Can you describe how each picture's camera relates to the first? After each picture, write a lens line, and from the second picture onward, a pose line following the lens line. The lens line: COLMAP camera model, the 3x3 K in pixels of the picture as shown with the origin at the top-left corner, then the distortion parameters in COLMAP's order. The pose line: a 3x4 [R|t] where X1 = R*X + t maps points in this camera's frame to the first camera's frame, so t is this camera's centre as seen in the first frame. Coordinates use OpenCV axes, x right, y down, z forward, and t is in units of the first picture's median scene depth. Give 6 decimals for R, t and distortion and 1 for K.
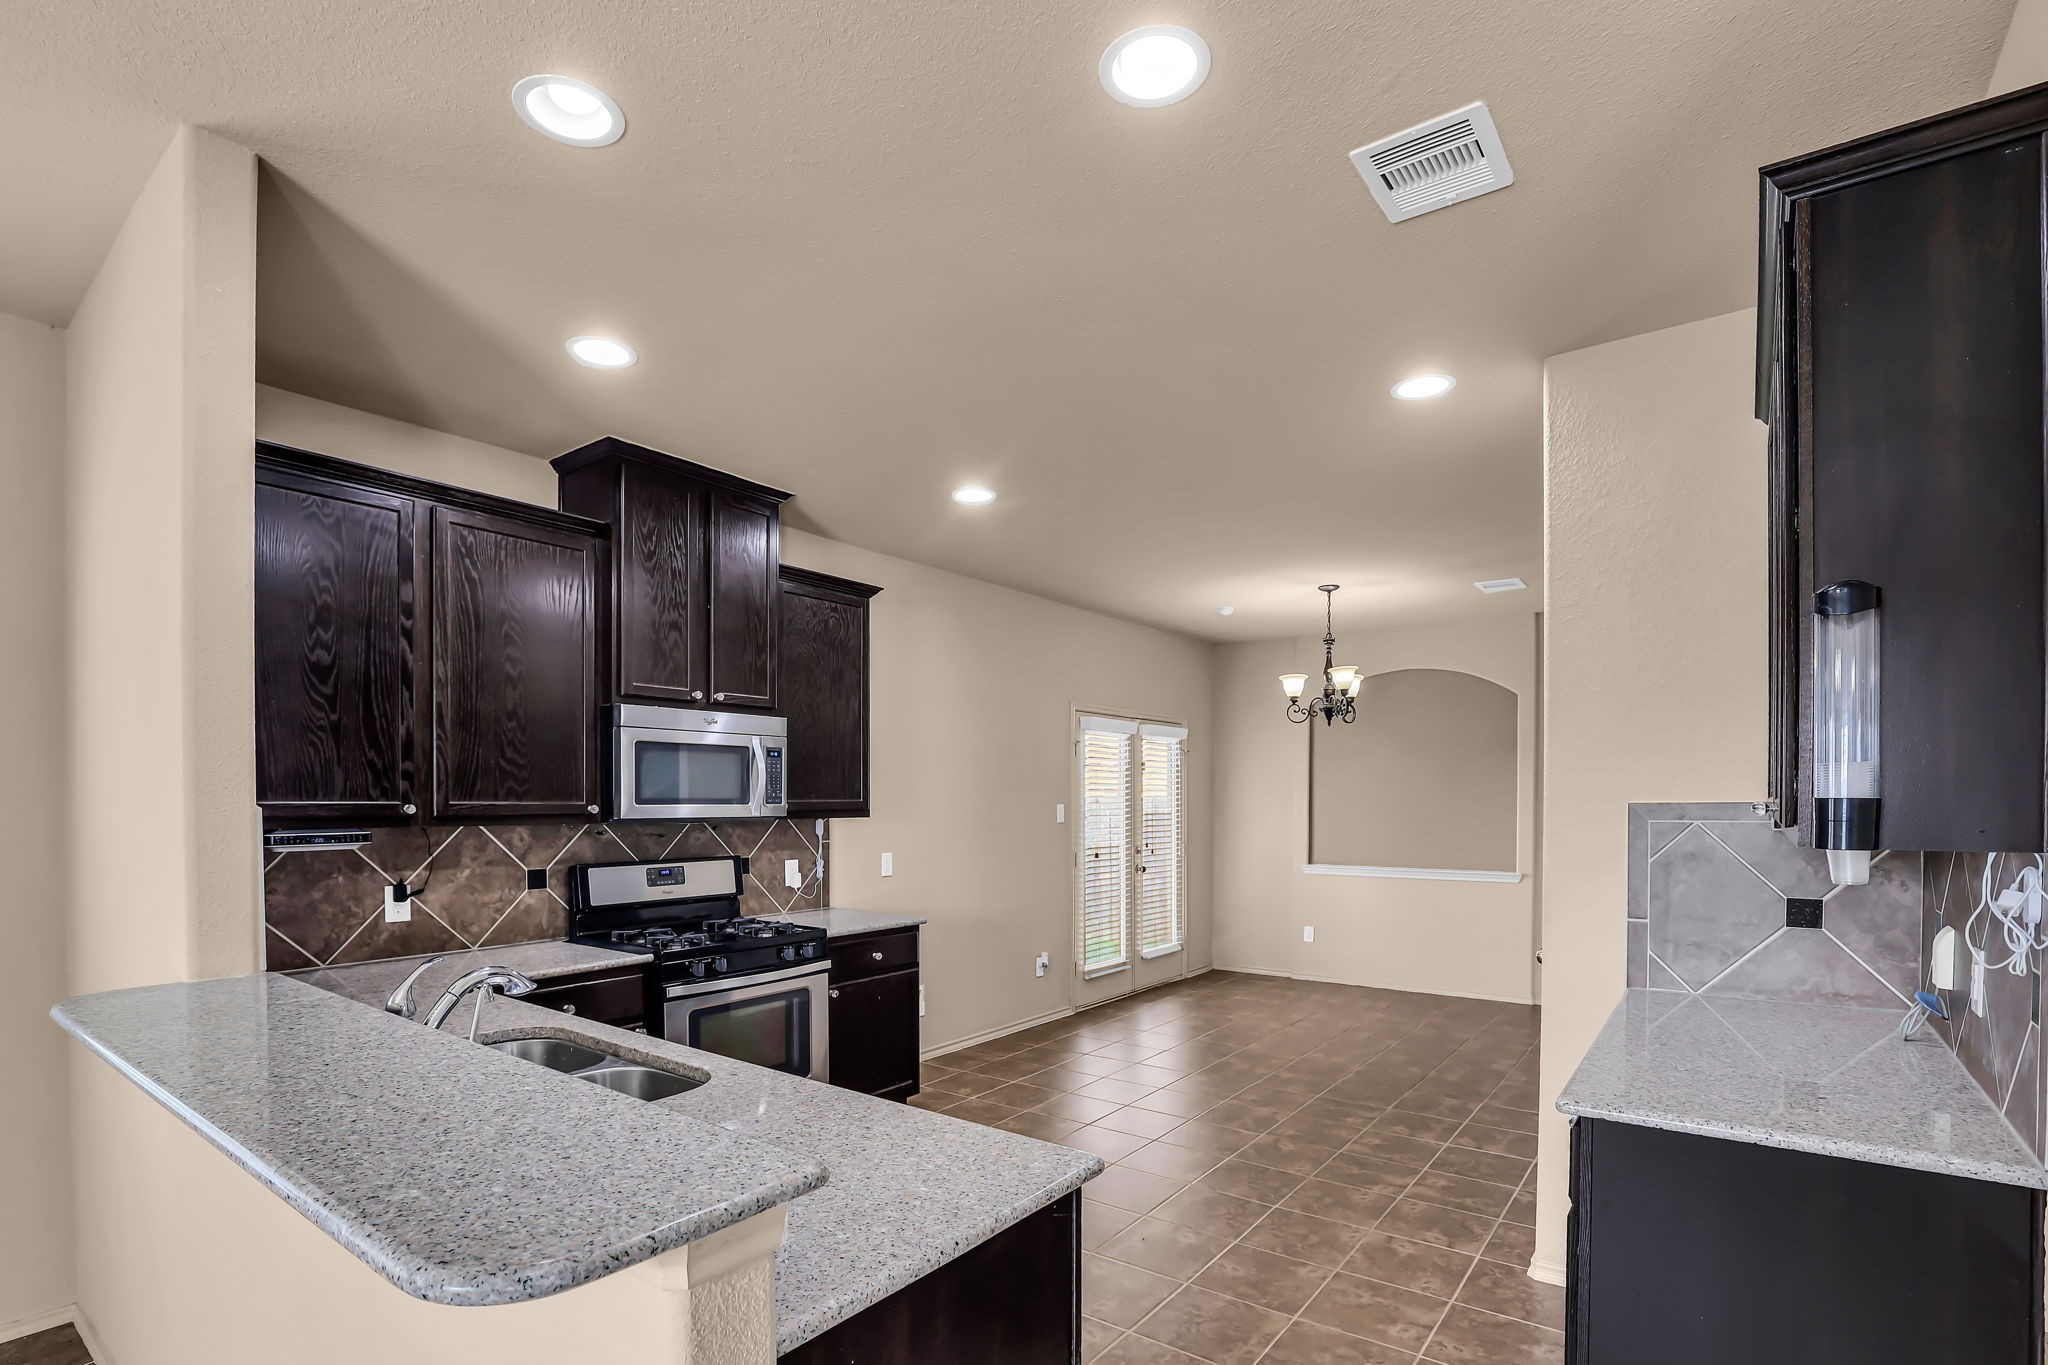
lens RADIAL K [[967.0, 0, 1022.4], [0, 967.0, 785.5], [0, 0, 1]] dist [-0.023097, 0.000674]
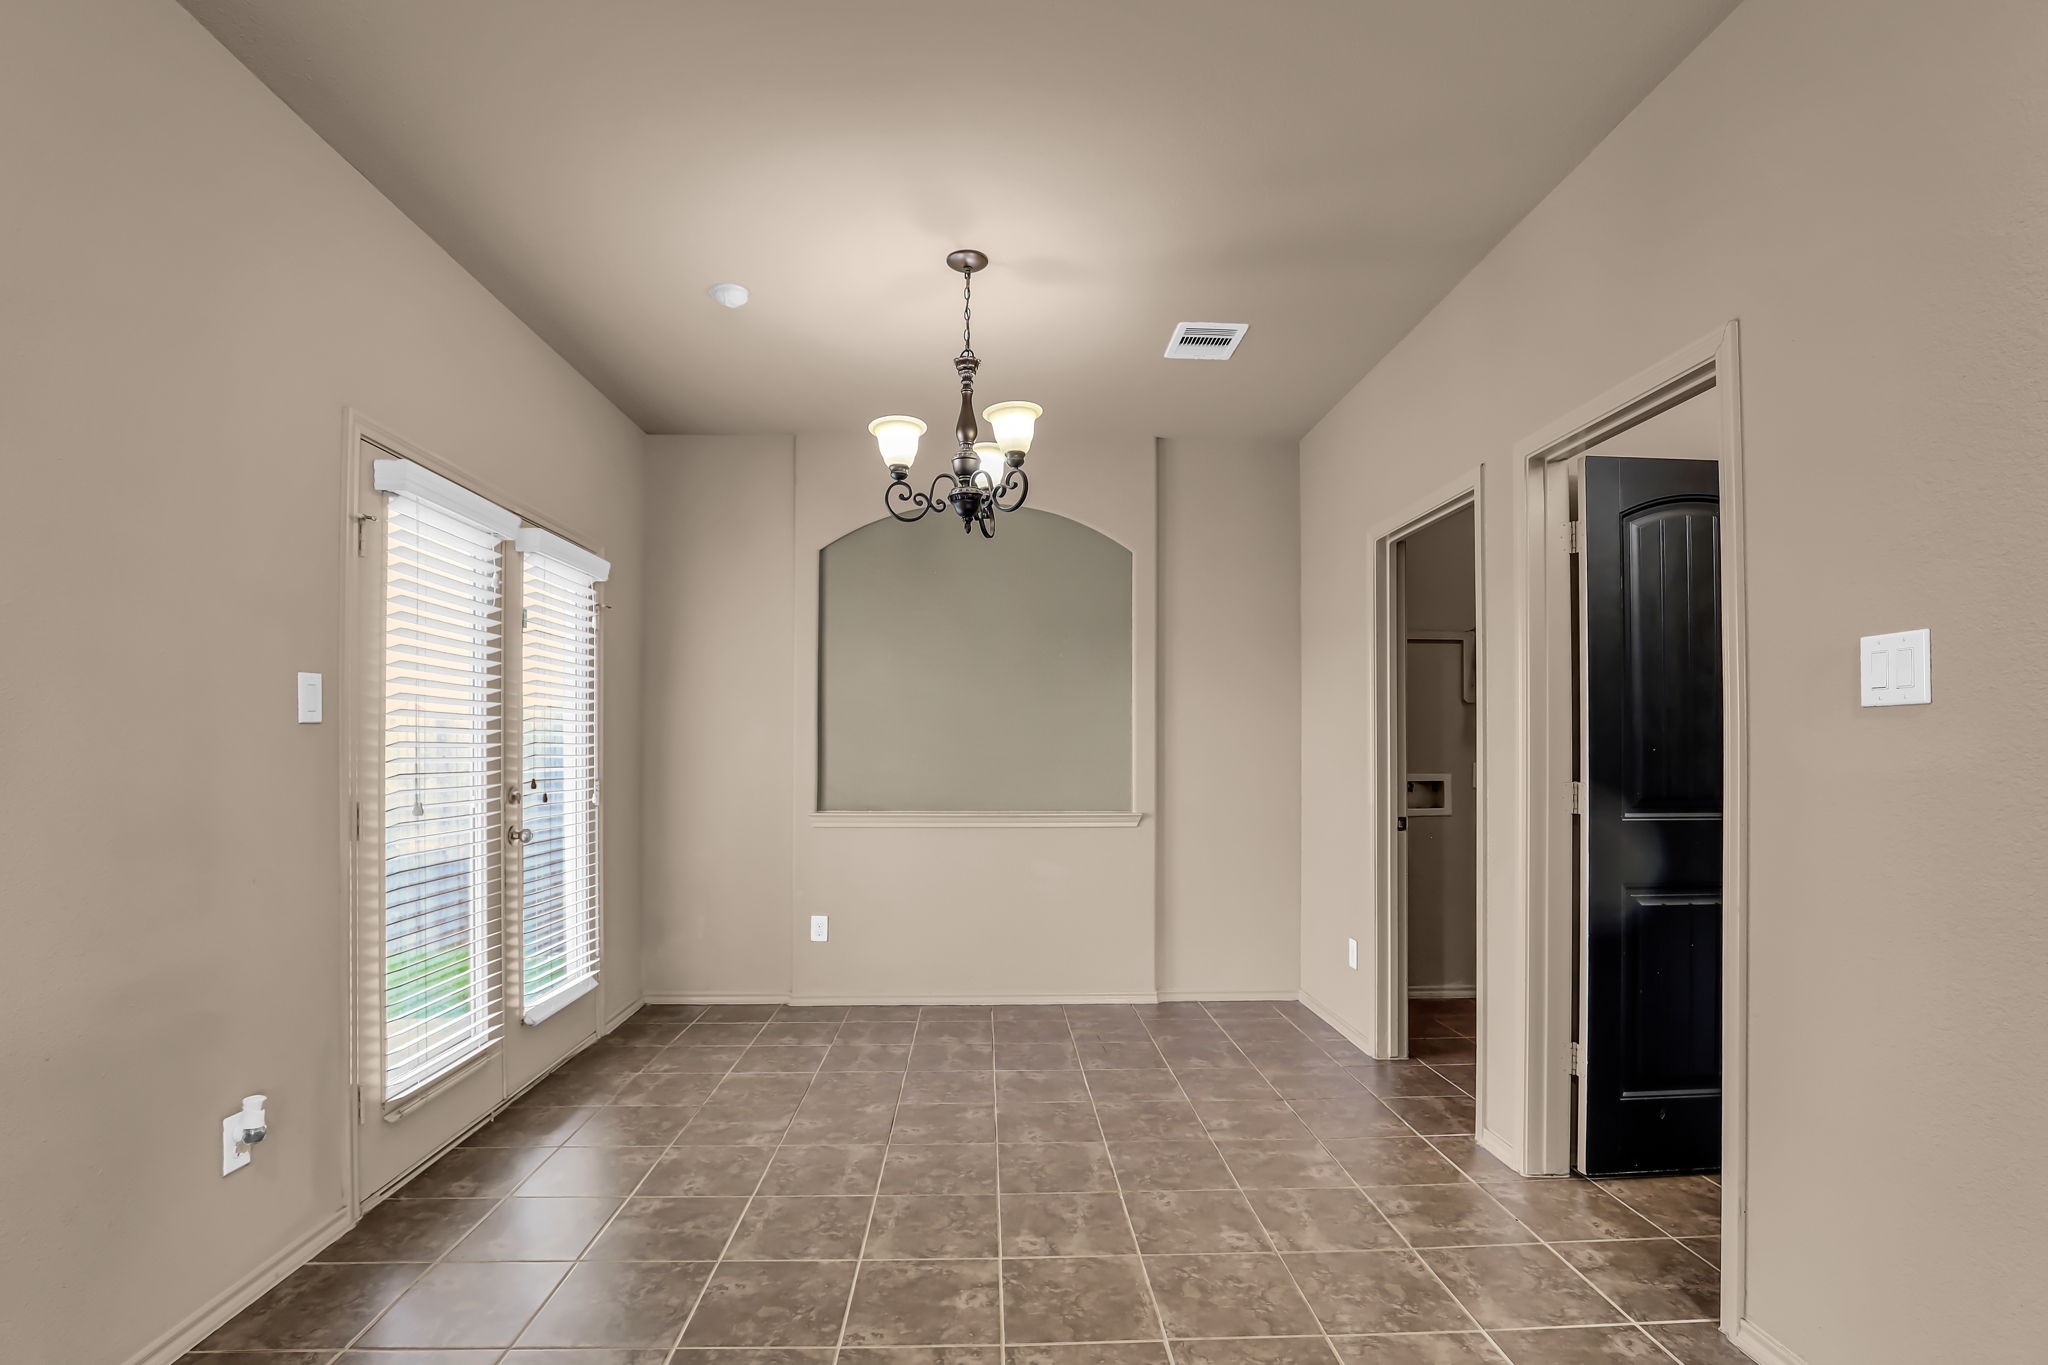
lens RADIAL K [[970.0, 0, 1020.2], [0, 970.0, 742.8], [0, 0, 1]] dist [-0.033407, -0.000017]
pose [[0.784185, 0.005018, 0.620507, 0.025235], [-0.011234, 0.999918, 0.006111, 0.038519], [-0.620426, -0.011763, 0.784177, 0.515890]]
